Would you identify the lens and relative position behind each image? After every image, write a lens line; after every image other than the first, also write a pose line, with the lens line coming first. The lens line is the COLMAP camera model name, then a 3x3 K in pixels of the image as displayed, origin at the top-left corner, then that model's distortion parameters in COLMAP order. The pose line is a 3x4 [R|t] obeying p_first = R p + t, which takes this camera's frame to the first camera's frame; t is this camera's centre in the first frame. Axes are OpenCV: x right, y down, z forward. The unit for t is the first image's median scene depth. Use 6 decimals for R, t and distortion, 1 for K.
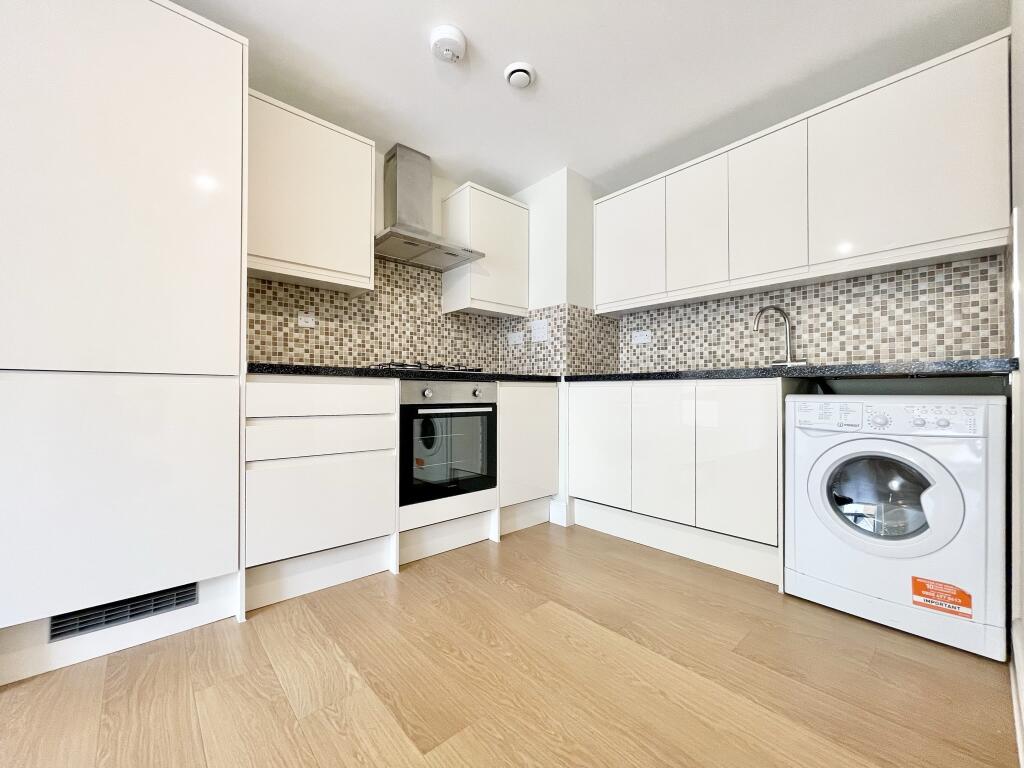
lens RADIAL K [[409.2, 0, 513.3], [0, 409.2, 392.6], [0, 0, 1]] dist [-0.001139, 0.000912]
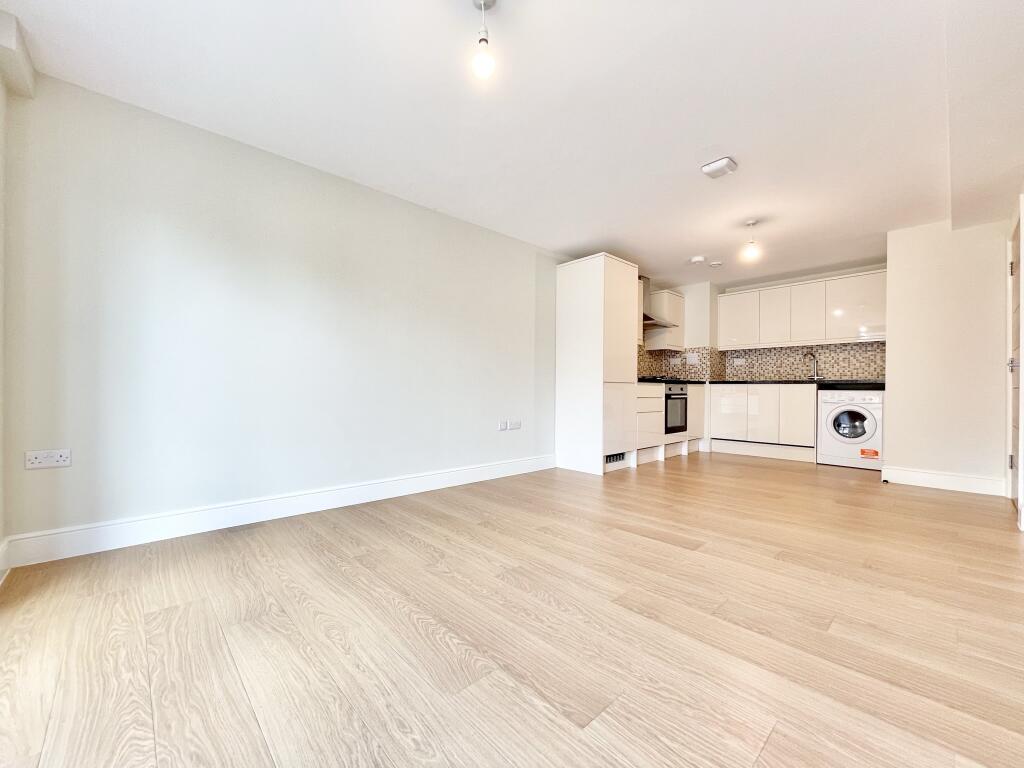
lens RADIAL K [[409.2, 0, 518.8], [0, 409.2, 391.6], [0, 0, 1]] dist [-0.001139, 0.000912]
pose [[0.999522, 0.004292, 0.030612, -1.174810], [-0.004544, 0.999956, 0.008173, 0.000346], [-0.030576, -0.008308, 0.999498, -1.383426]]
